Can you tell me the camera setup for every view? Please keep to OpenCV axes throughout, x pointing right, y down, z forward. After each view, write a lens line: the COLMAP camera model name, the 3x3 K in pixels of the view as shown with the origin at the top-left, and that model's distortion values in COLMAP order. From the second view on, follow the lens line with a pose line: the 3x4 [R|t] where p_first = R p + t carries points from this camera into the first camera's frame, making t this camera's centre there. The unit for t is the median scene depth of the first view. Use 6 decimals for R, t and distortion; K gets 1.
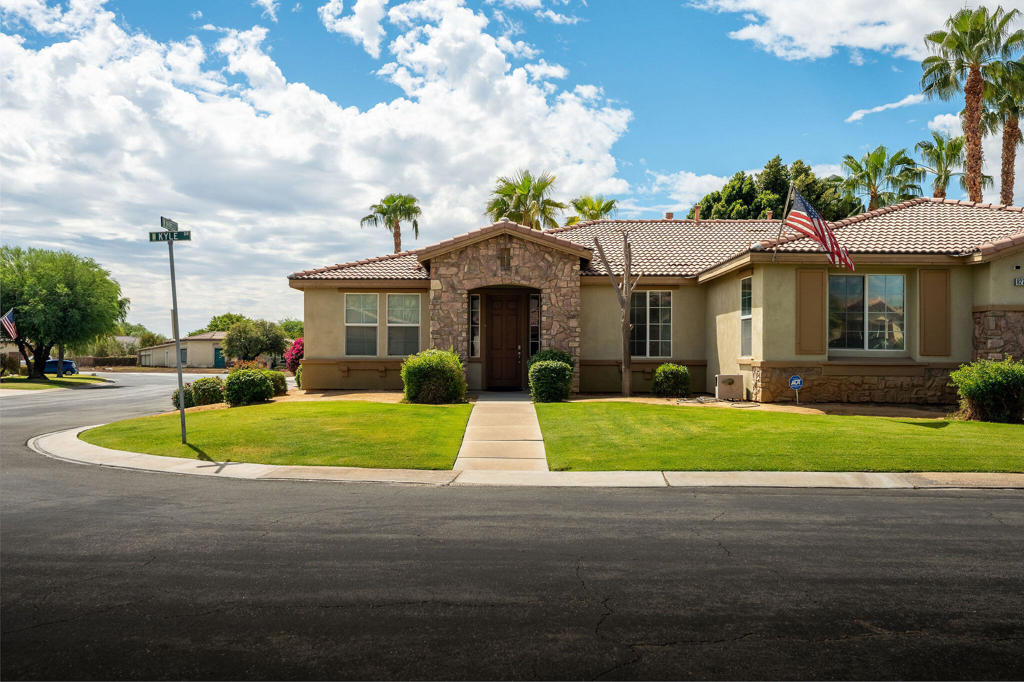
lens RADIAL K [[1032.8, 0, 512.0], [0, 1032.8, 341.0], [0, 0, 1]] dist [0.167915, 0.002835]
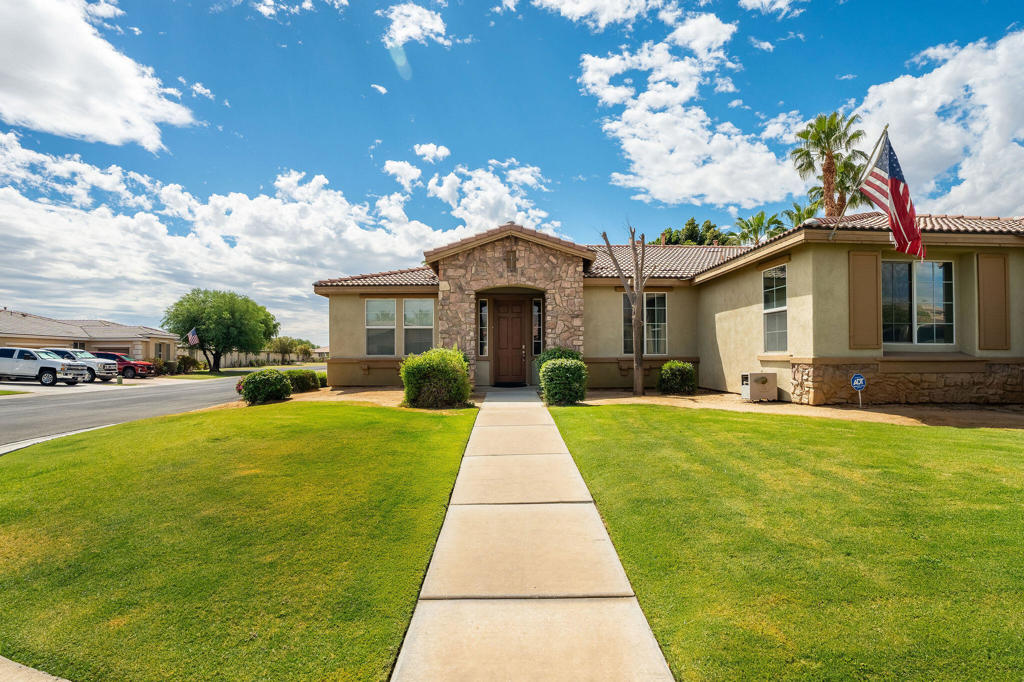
lens RADIAL K [[495.5, 0, 512.0], [0, 495.5, 341.0], [0, 0, 1]] dist [0.001295, 0.000373]
pose [[0.999936, -0.006715, 0.009106, -0.010907], [0.006866, 0.999838, -0.016617, 0.009367], [-0.008993, 0.016678, 0.999820, 0.509066]]
